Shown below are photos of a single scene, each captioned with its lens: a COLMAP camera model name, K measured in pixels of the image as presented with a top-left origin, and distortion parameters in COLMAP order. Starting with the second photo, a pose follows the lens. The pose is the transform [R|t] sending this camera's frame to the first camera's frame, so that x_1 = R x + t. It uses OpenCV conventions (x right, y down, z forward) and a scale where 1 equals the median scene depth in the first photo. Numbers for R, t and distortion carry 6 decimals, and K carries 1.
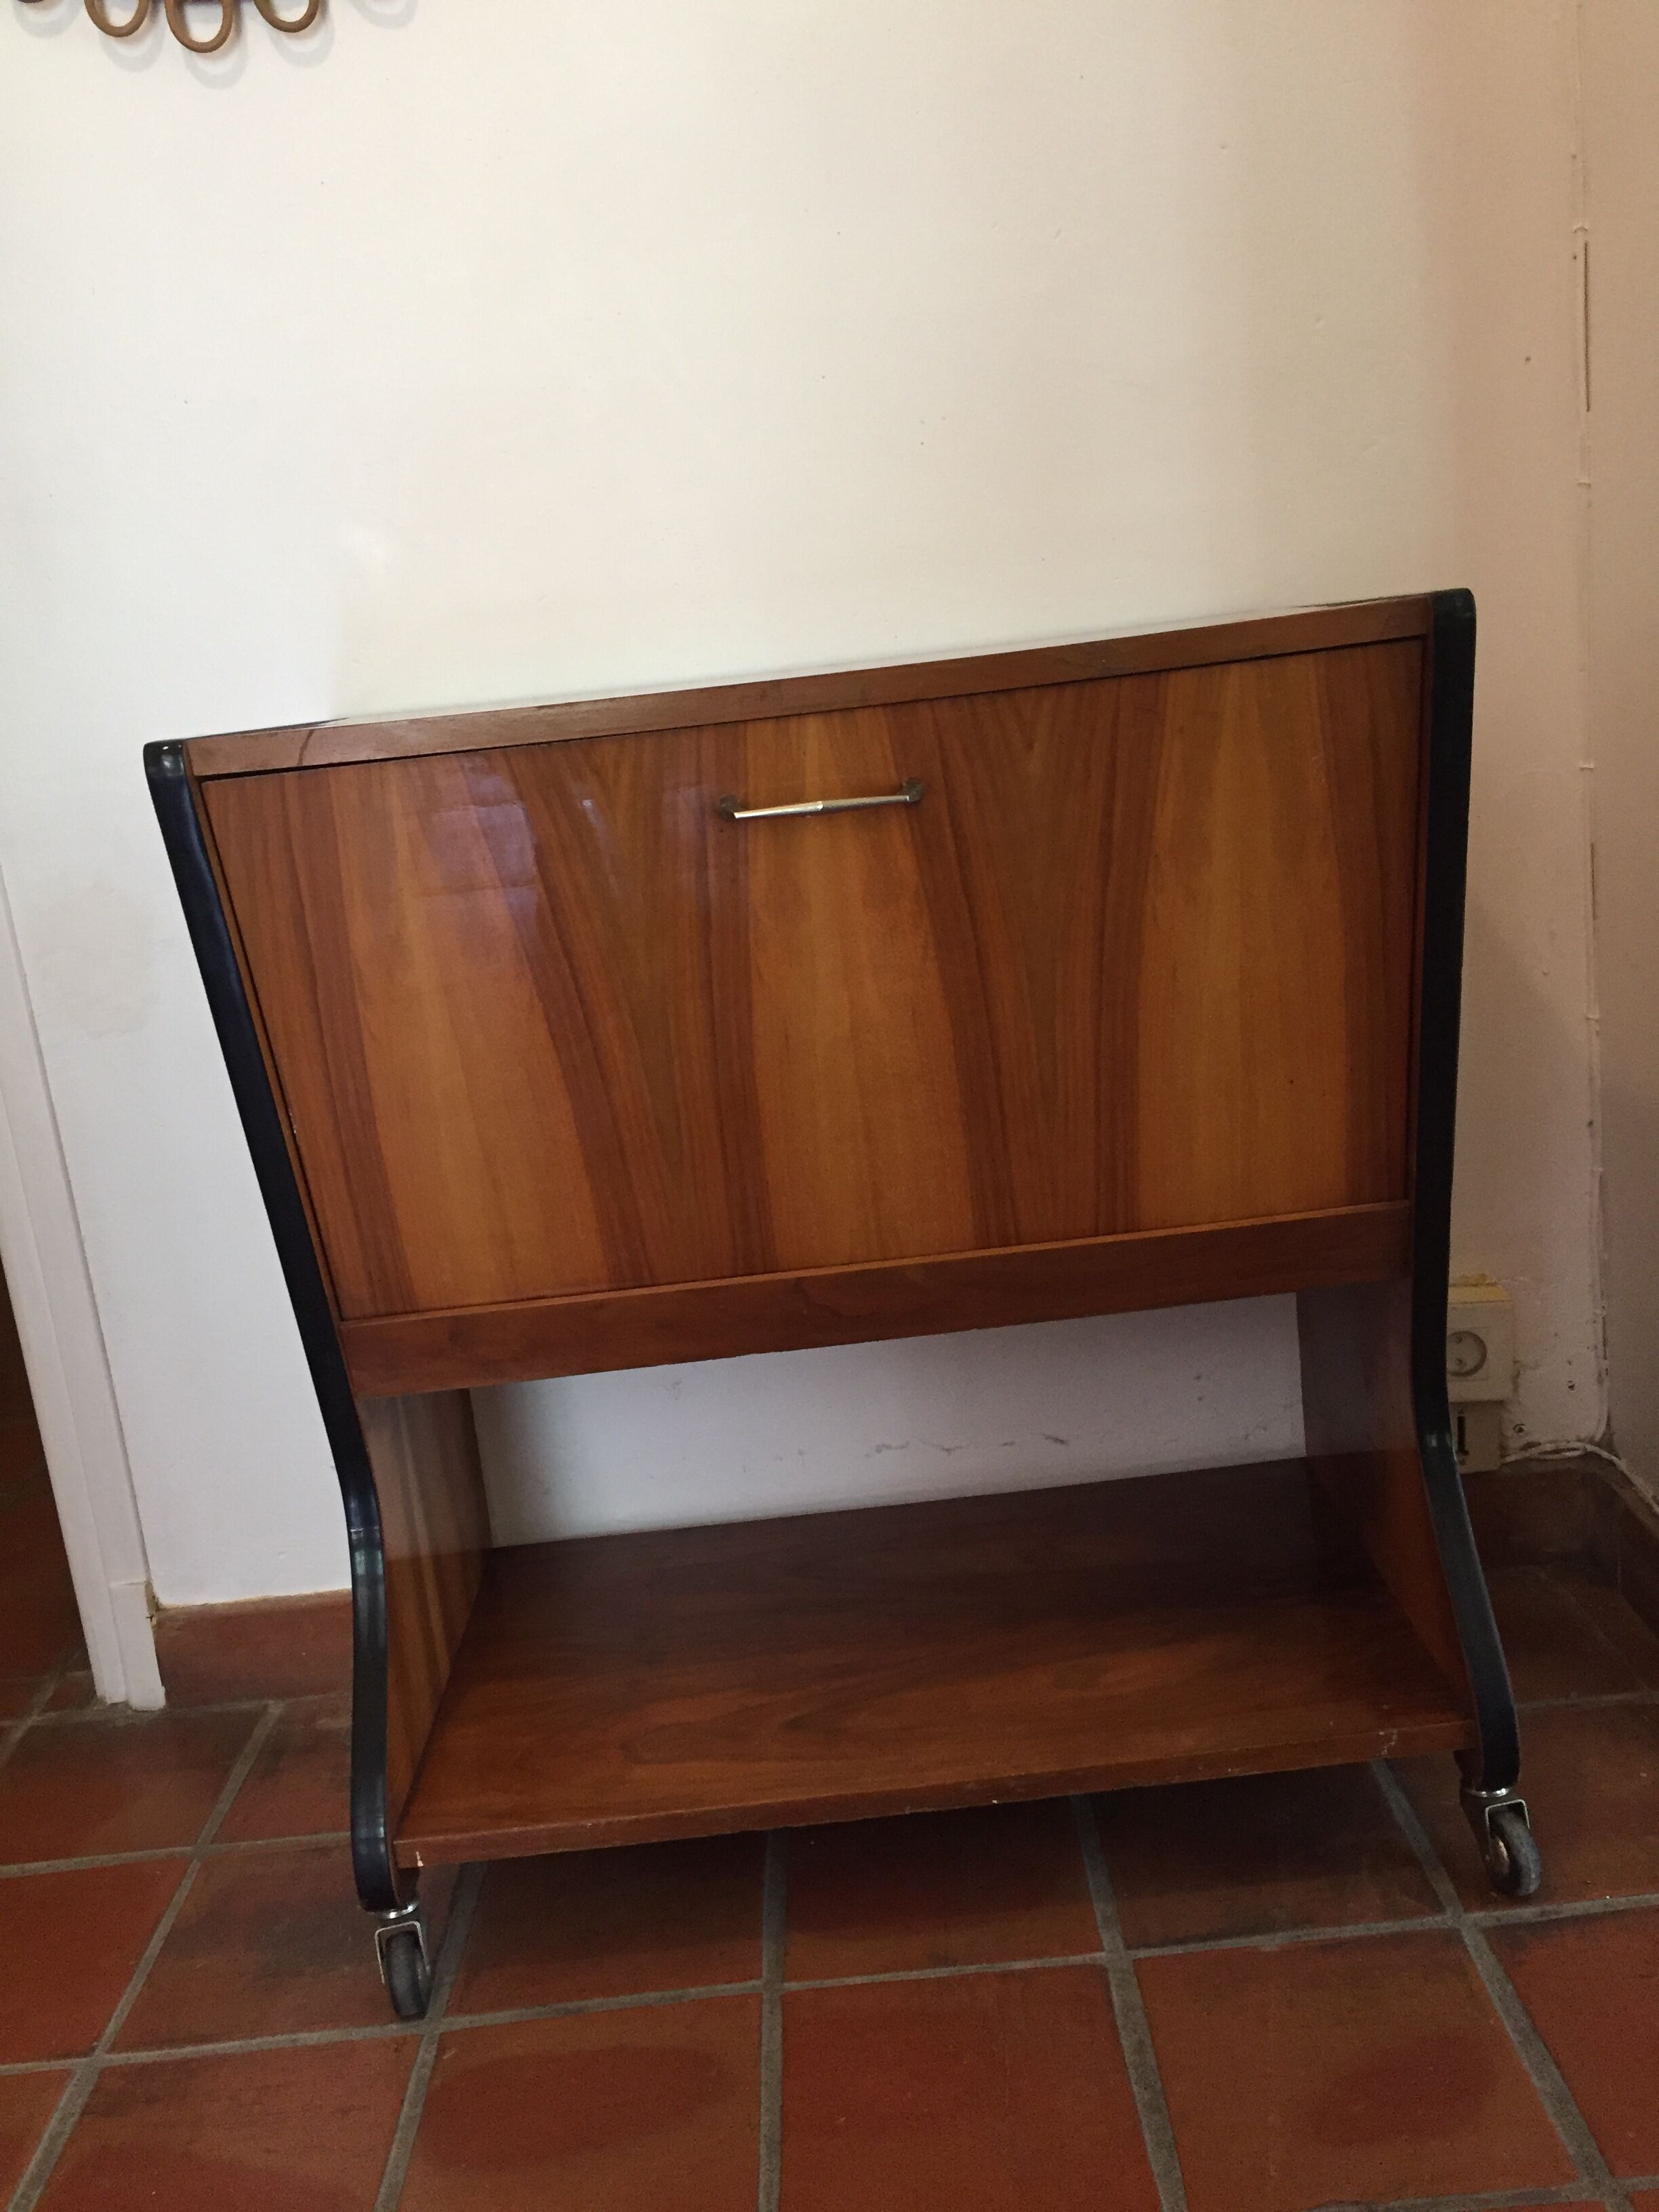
lens RADIAL K [[1896.8, 0, 829.5], [0, 1896.8, 1106.0], [0, 0, 1]] dist [0.075072, -0.116707]
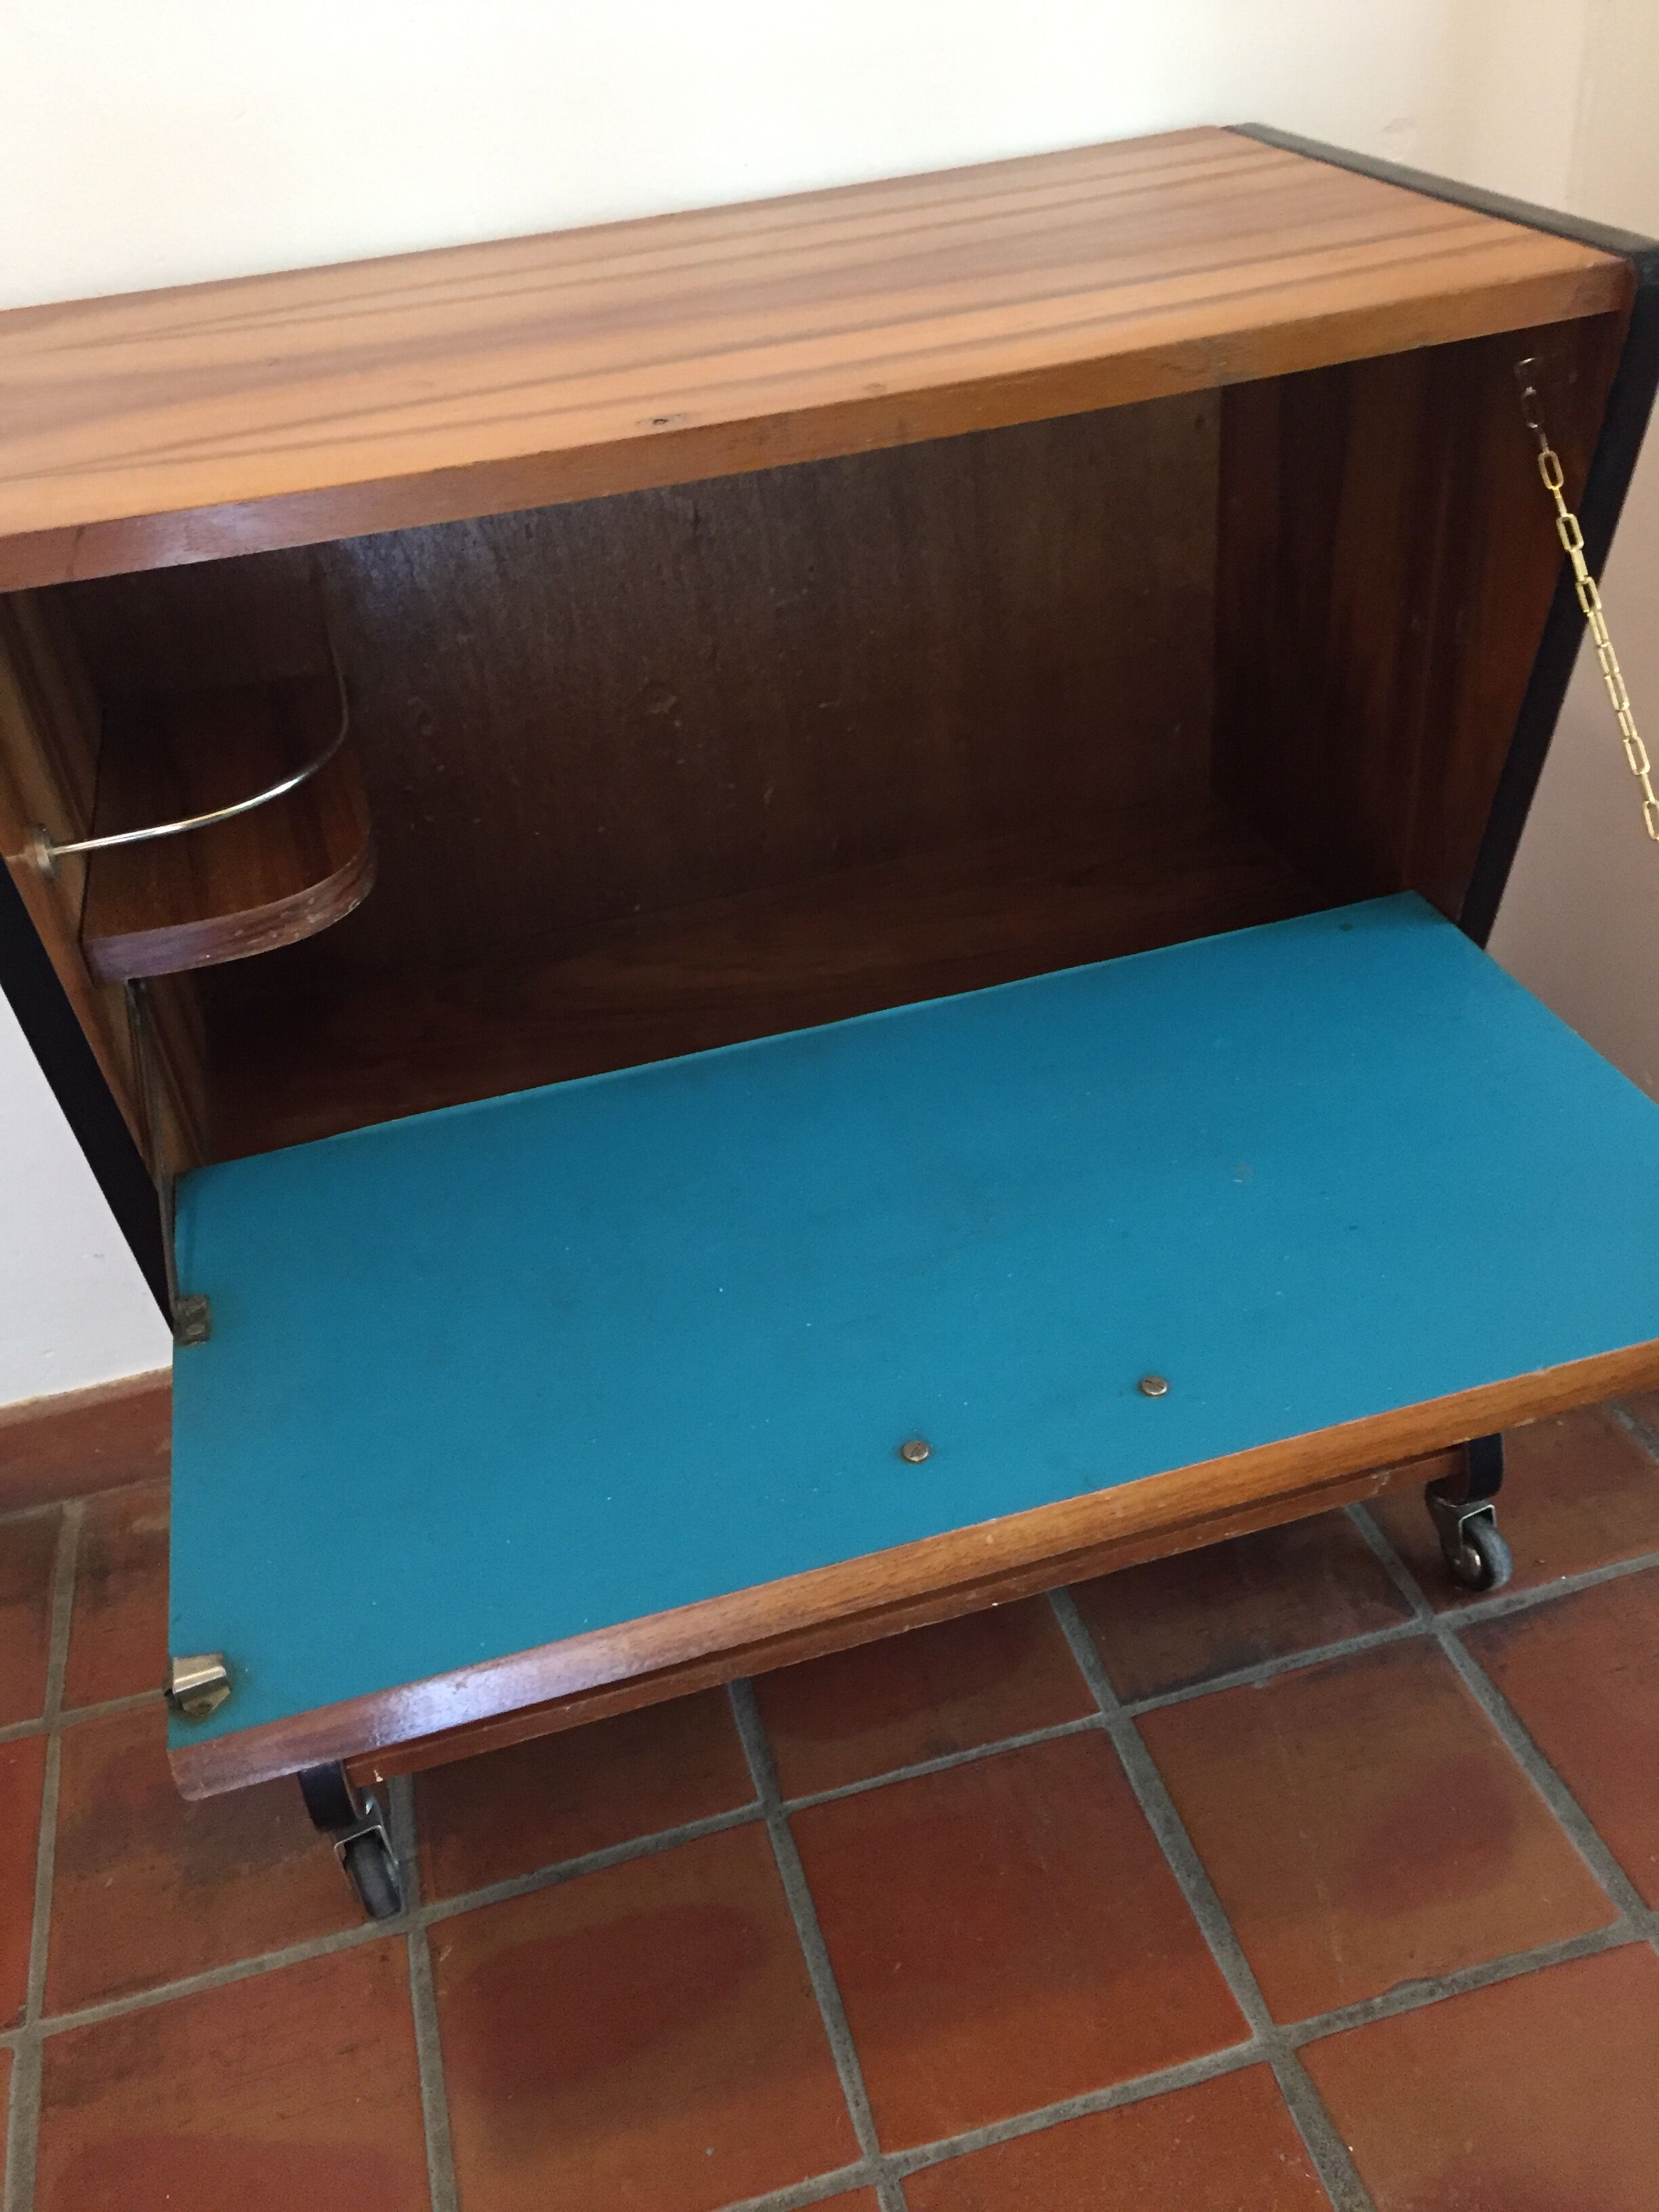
lens RADIAL K [[1900.9, 0, 829.5], [0, 1900.9, 1106.0], [0, 0, 1]] dist [0.088591, -0.144488]
pose [[0.967913, -0.123617, 0.218777, -0.167892], [0.038938, 0.933897, 0.355416, -0.203694], [-0.248250, -0.335493, 0.908744, 0.245145]]
